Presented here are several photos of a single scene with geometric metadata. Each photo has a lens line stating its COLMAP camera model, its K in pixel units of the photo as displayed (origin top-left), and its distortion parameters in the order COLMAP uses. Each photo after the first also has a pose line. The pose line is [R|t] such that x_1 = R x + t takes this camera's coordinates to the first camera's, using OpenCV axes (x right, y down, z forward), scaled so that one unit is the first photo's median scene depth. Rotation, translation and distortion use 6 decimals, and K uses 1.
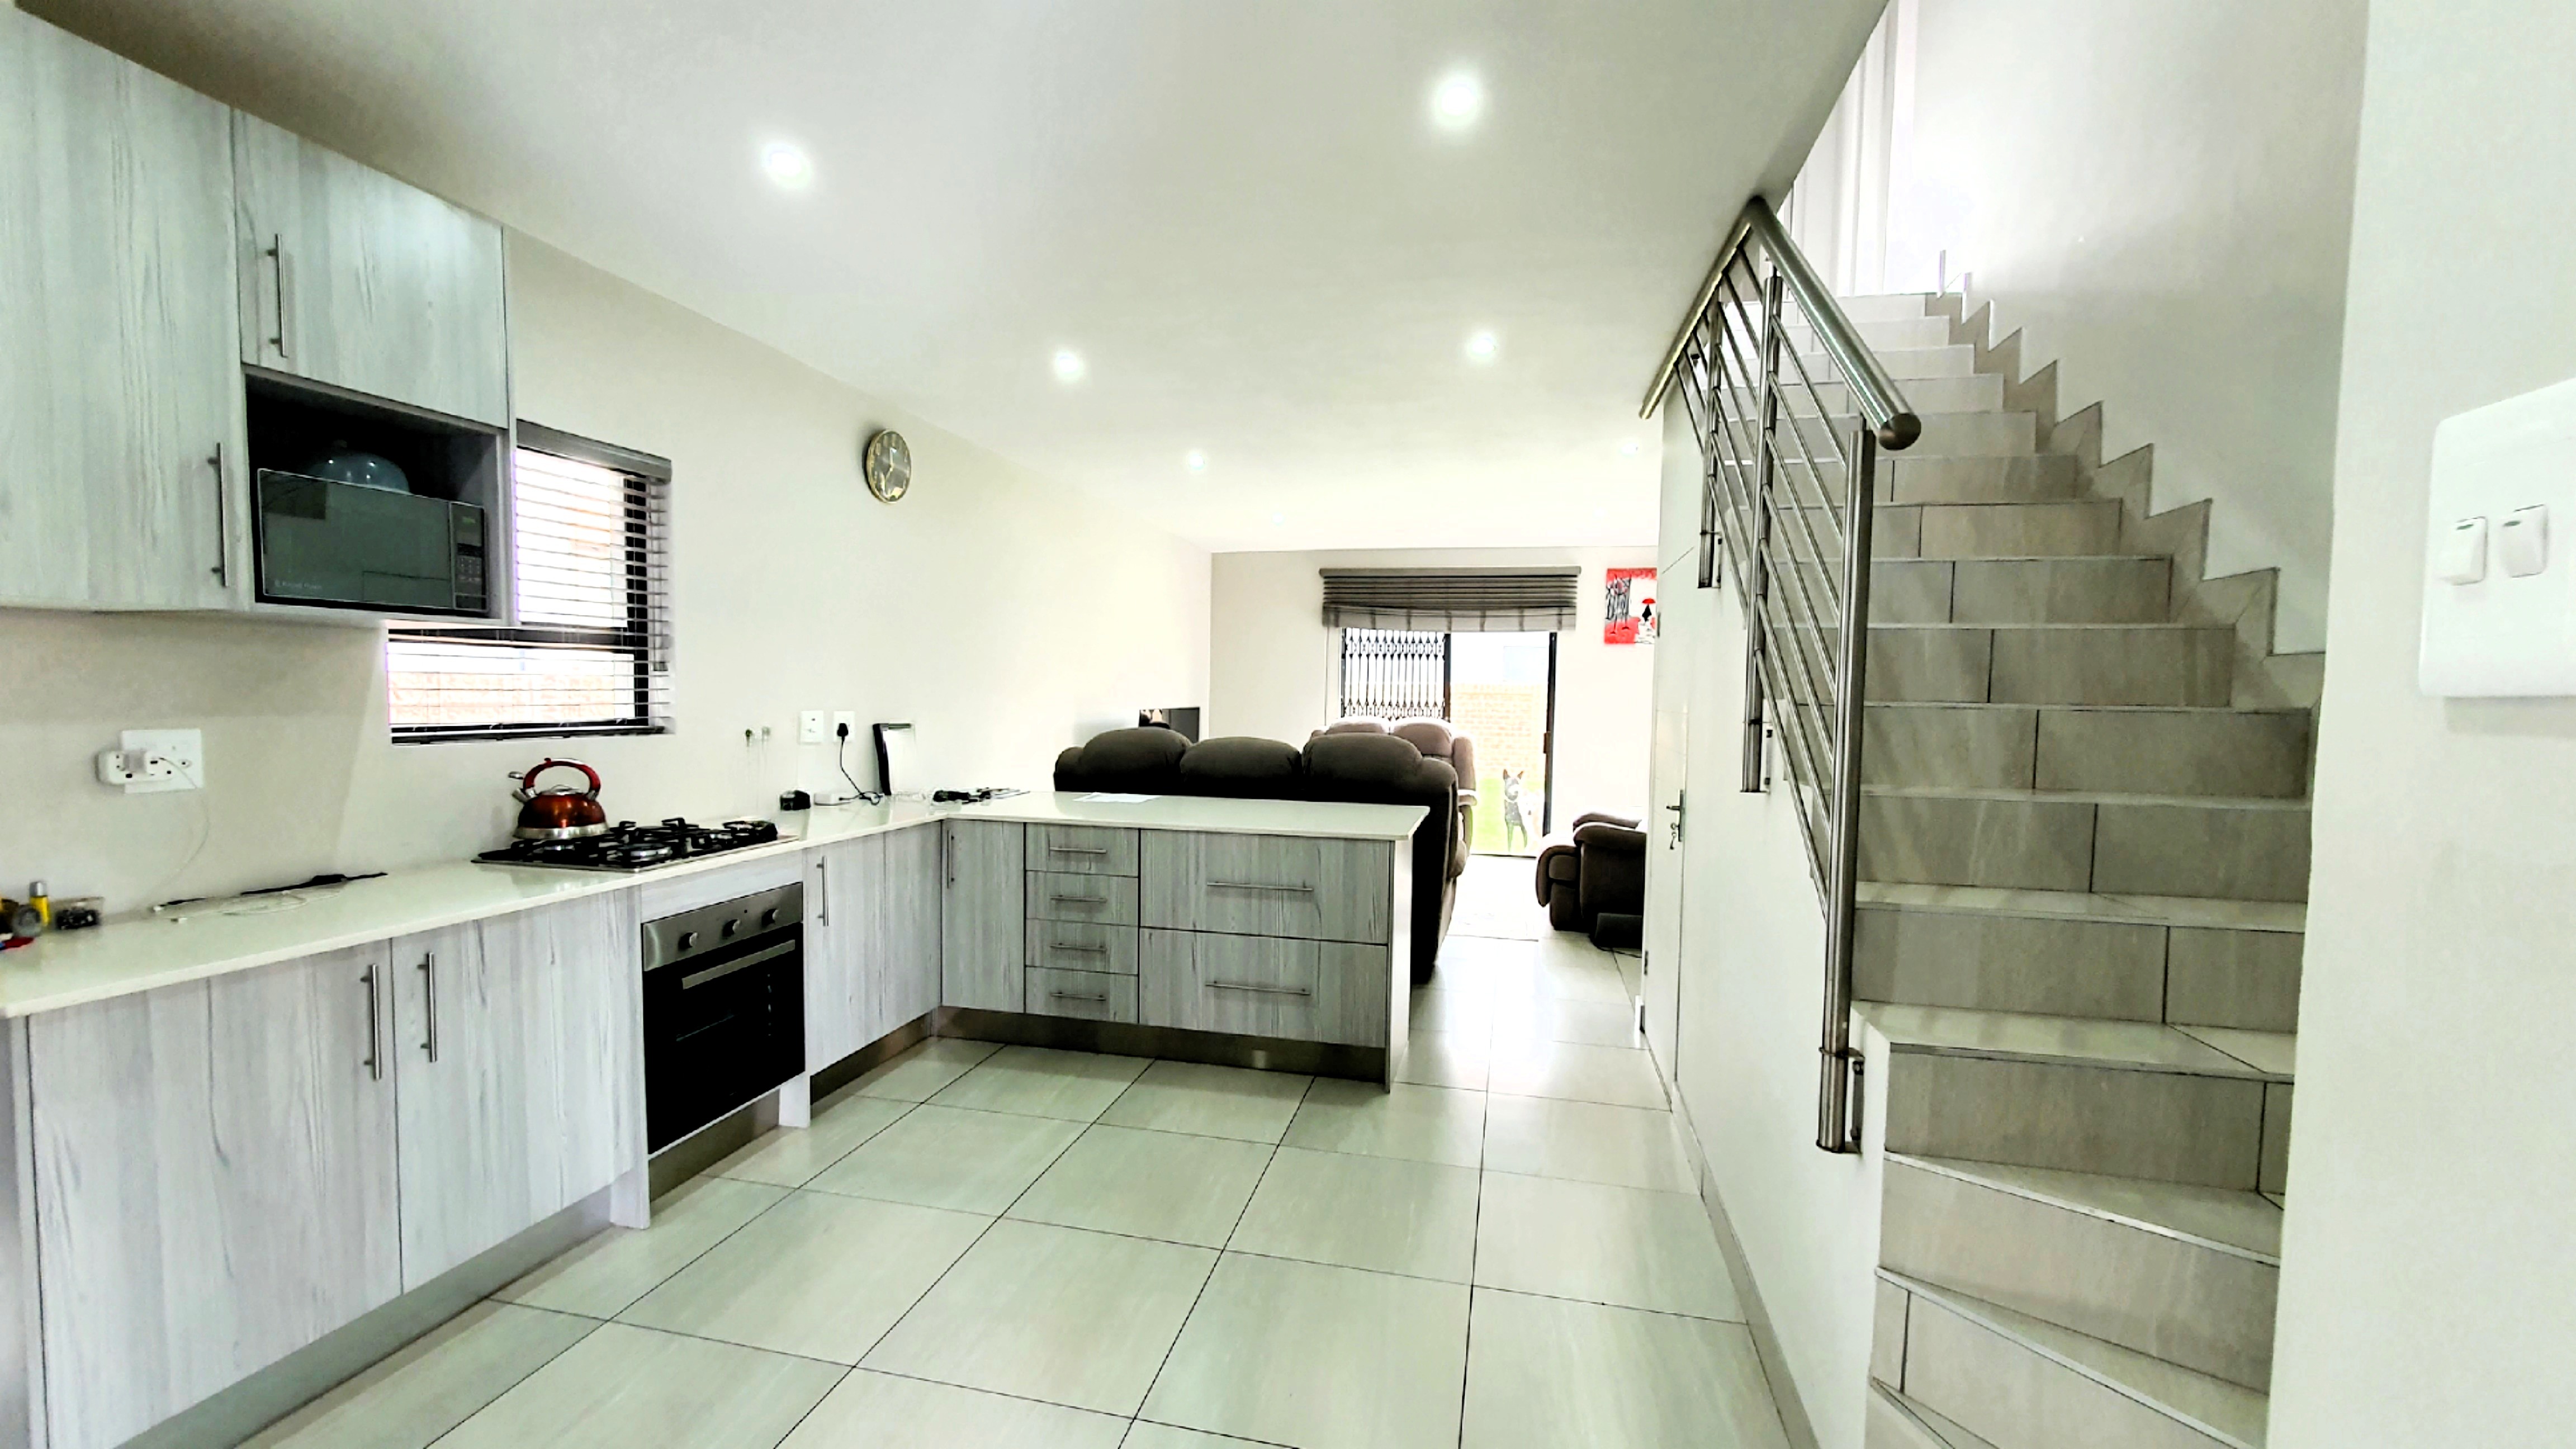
lens RADIAL K [[978.4, 0, 1280.6], [0, 978.4, 735.8], [0, 0, 1]] dist [0.002172, 0.000067]
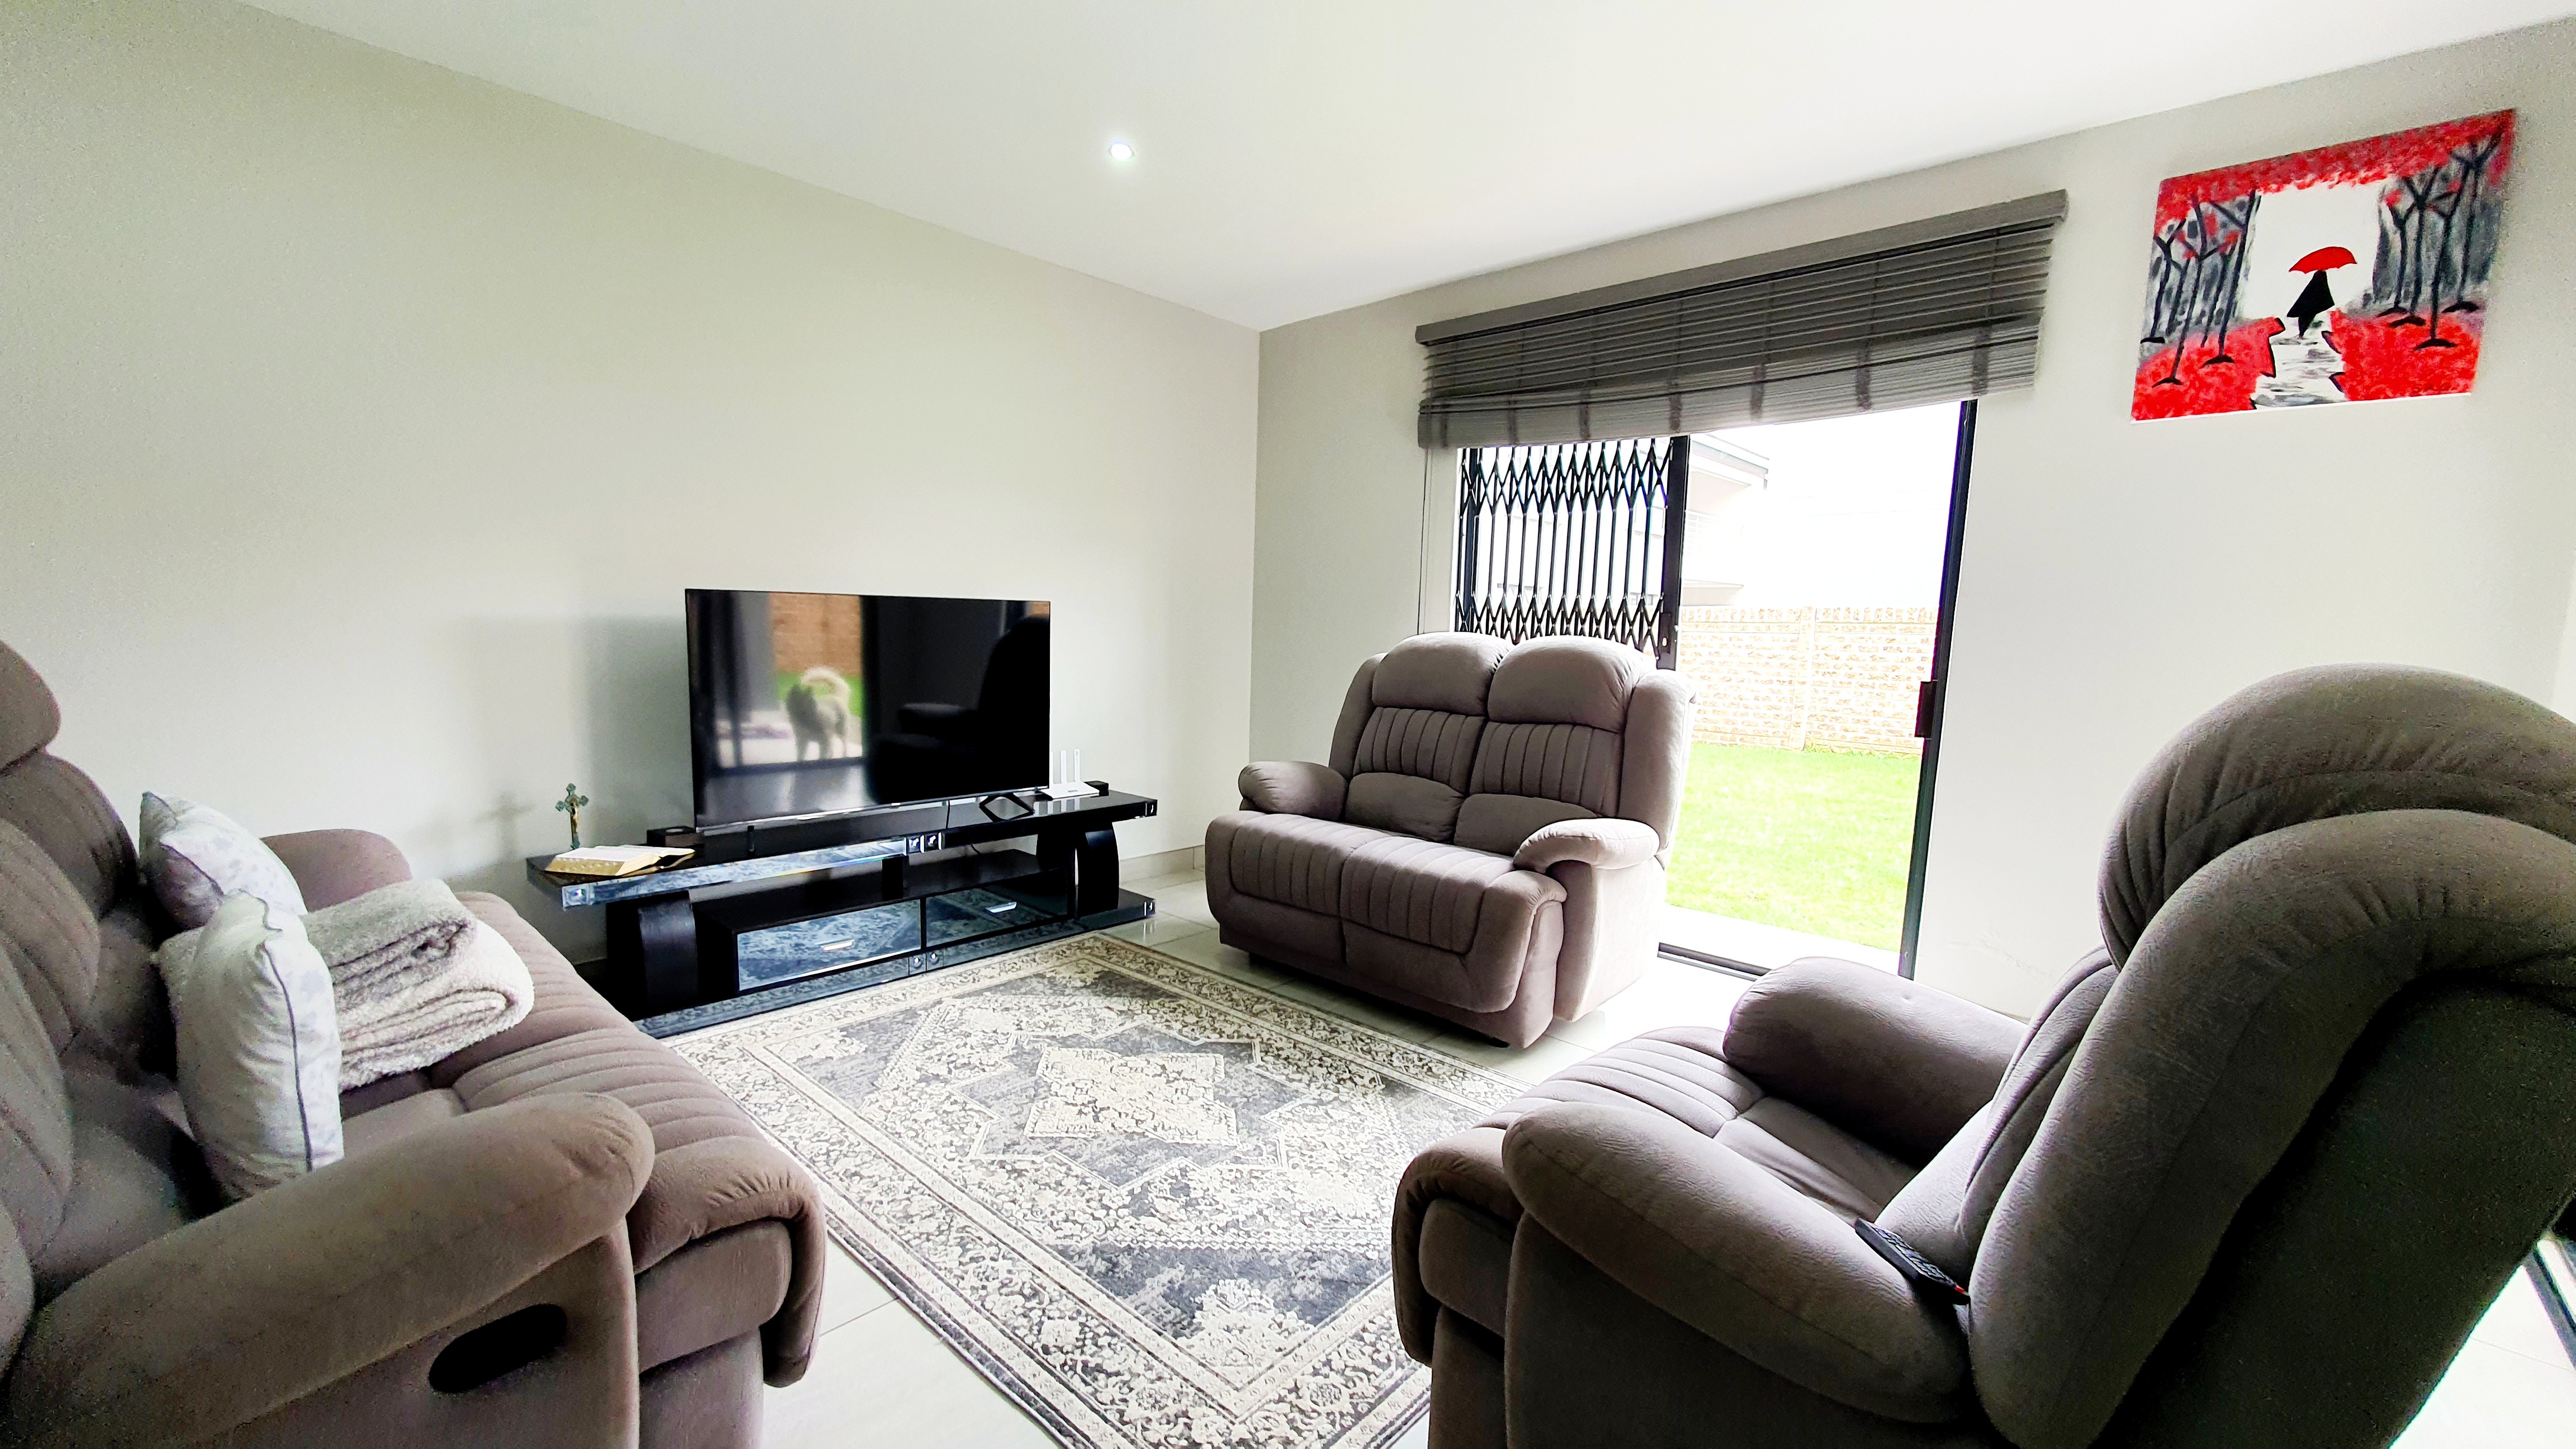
lens RADIAL K [[1022.2, 0, 1275.8], [0, 1022.2, 722.1], [0, 0, 1]] dist [-0.002104, -0.000771]
pose [[0.868640, 0.056522, -0.492209, 0.256525], [-0.036175, 0.998055, 0.050769, 0.001270], [0.494121, -0.026295, 0.868996, 0.560421]]
